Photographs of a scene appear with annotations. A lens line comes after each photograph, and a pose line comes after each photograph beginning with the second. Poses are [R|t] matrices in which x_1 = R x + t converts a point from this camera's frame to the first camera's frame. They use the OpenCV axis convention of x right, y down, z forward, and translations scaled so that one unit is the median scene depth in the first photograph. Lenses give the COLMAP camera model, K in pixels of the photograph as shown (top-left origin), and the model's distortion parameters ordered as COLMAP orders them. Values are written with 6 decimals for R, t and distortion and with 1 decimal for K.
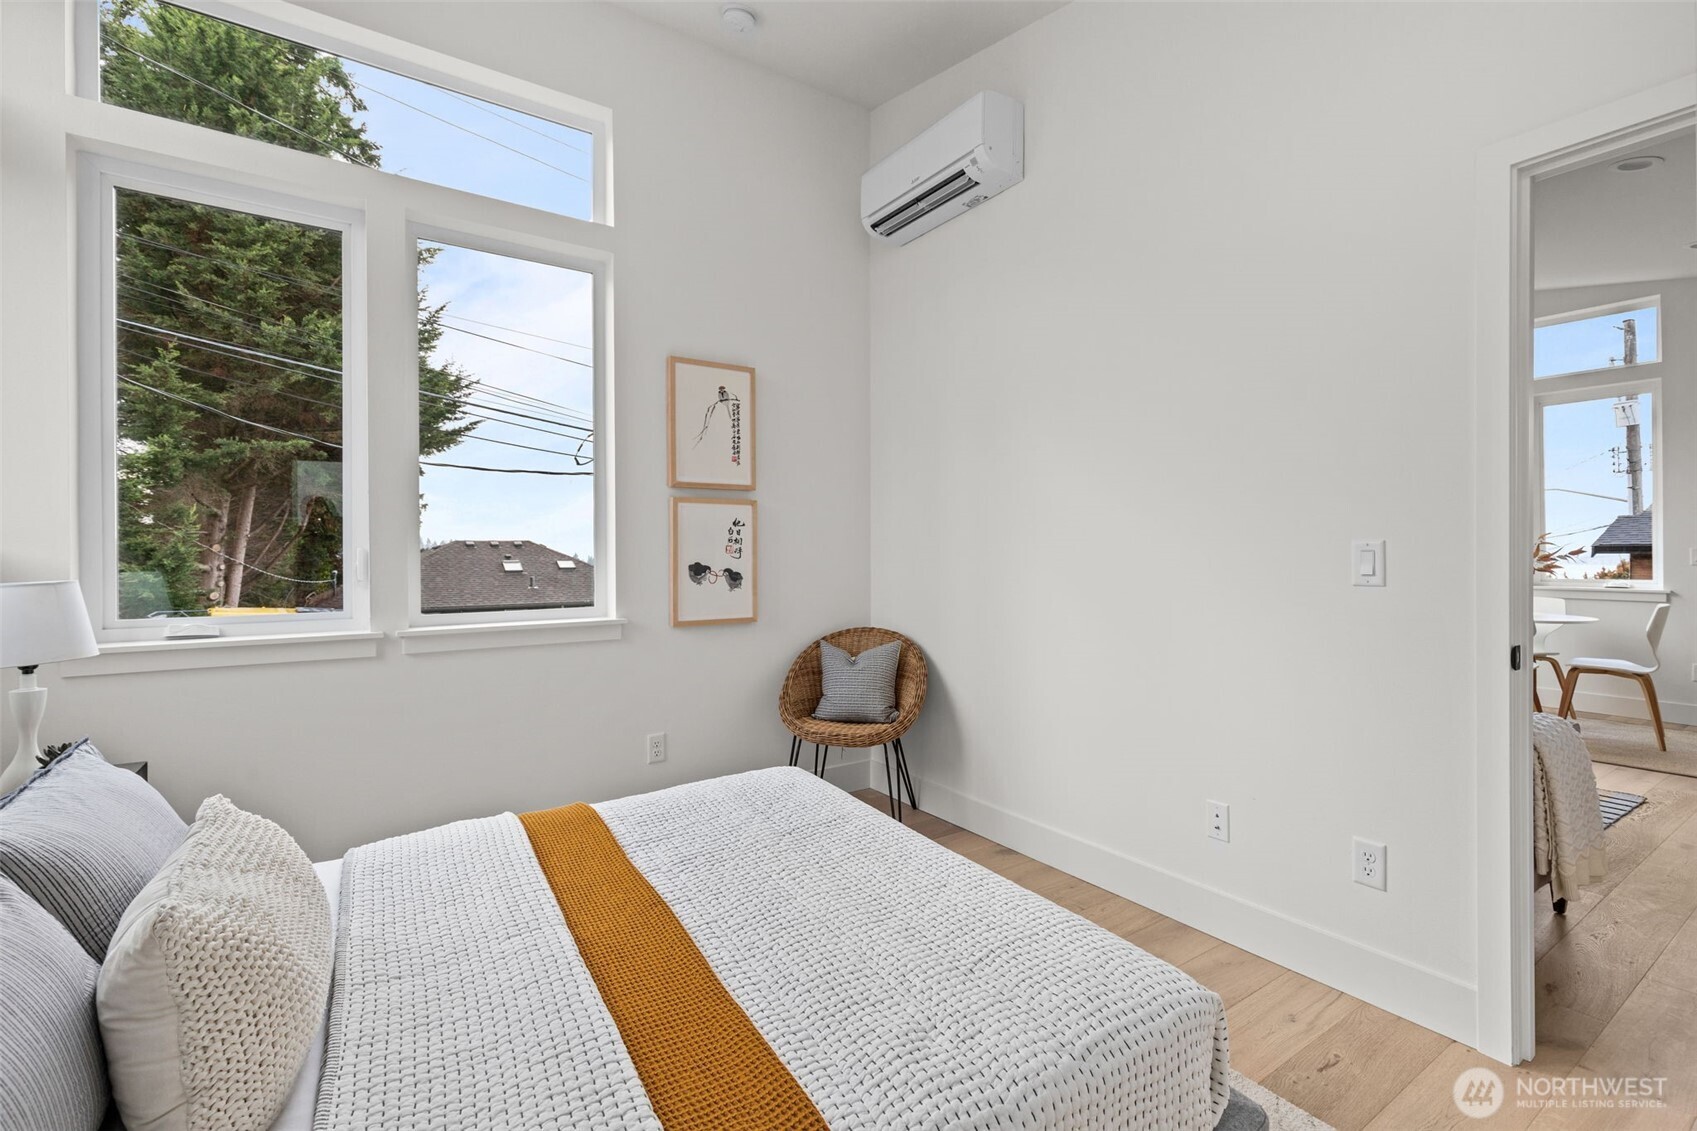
lens RADIAL K [[762.0, 0, 857.0], [0, 762.0, 556.9], [0, 0, 1]] dist [0.010431, -0.002183]
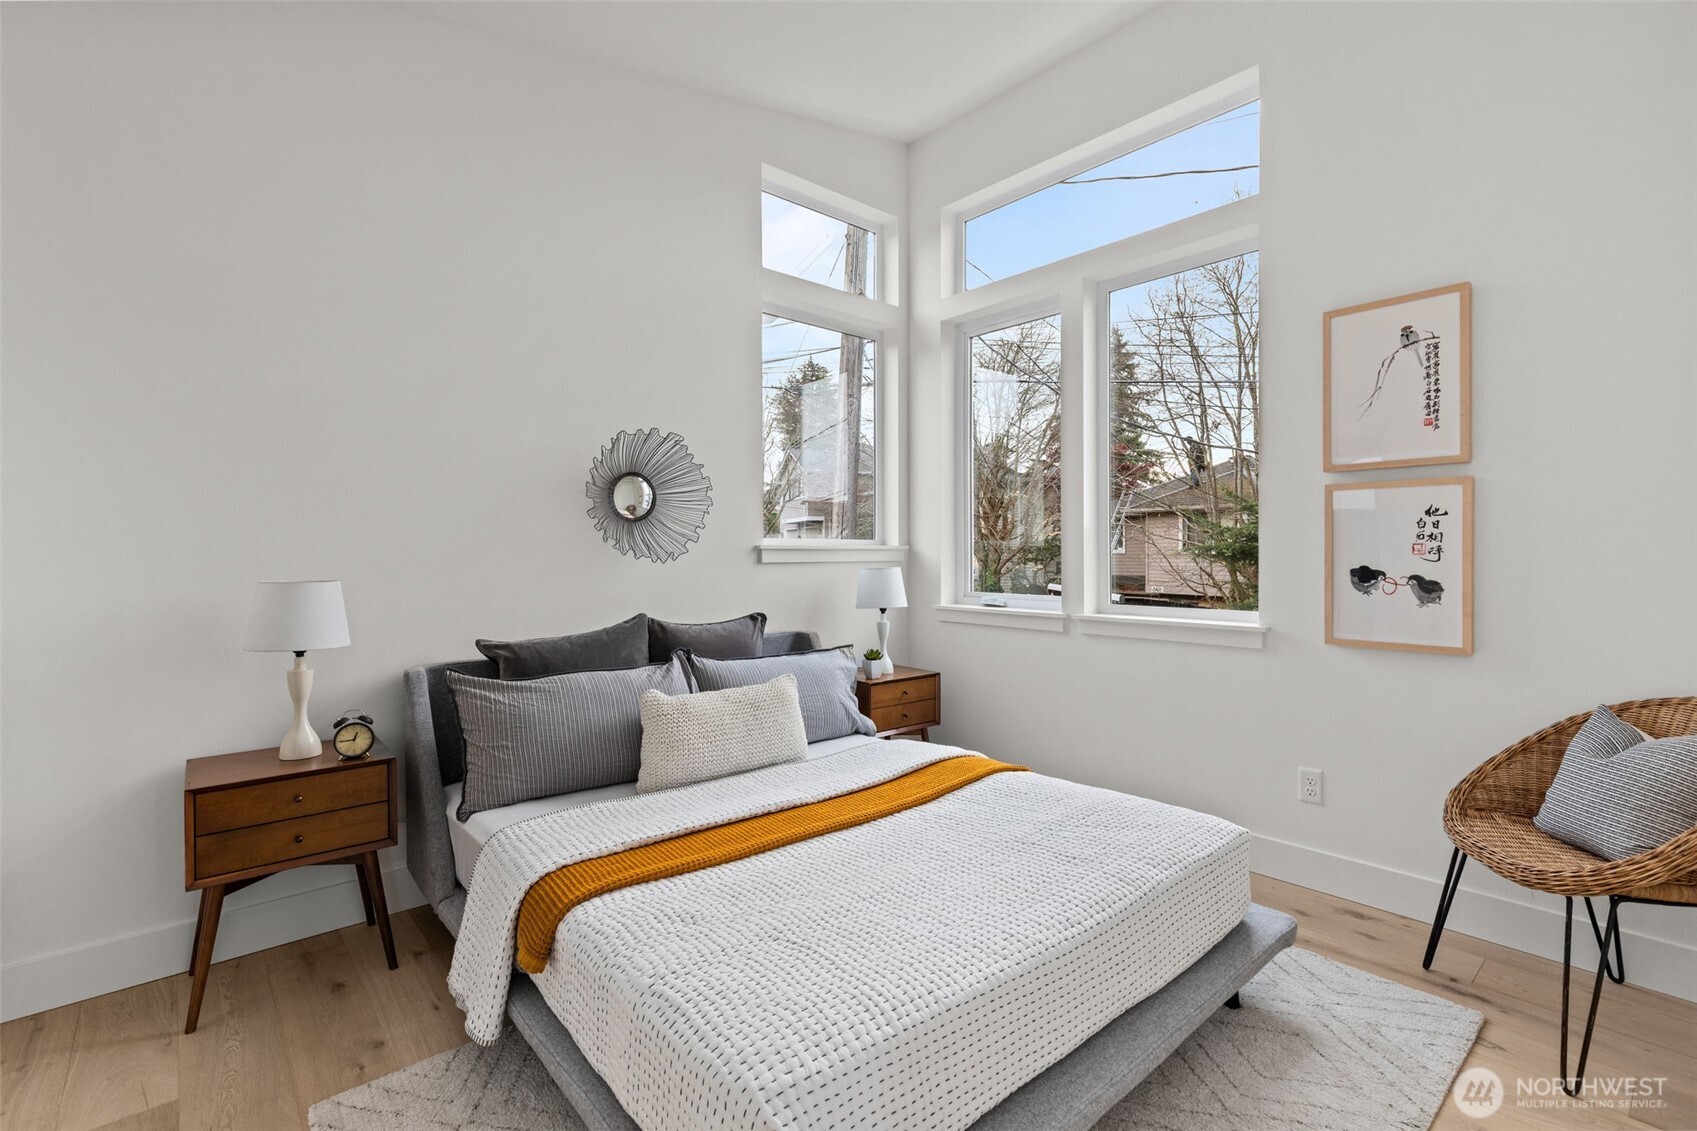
lens RADIAL K [[762.0, 0, 855.6], [0, 762.0, 557.9], [0, 0, 1]] dist [0.010431, -0.002183]
pose [[0.124846, 0.010652, -0.992119, 0.487381], [-0.003720, 0.999940, 0.010268, -0.006595], [0.992169, 0.002409, 0.124878, 0.381825]]
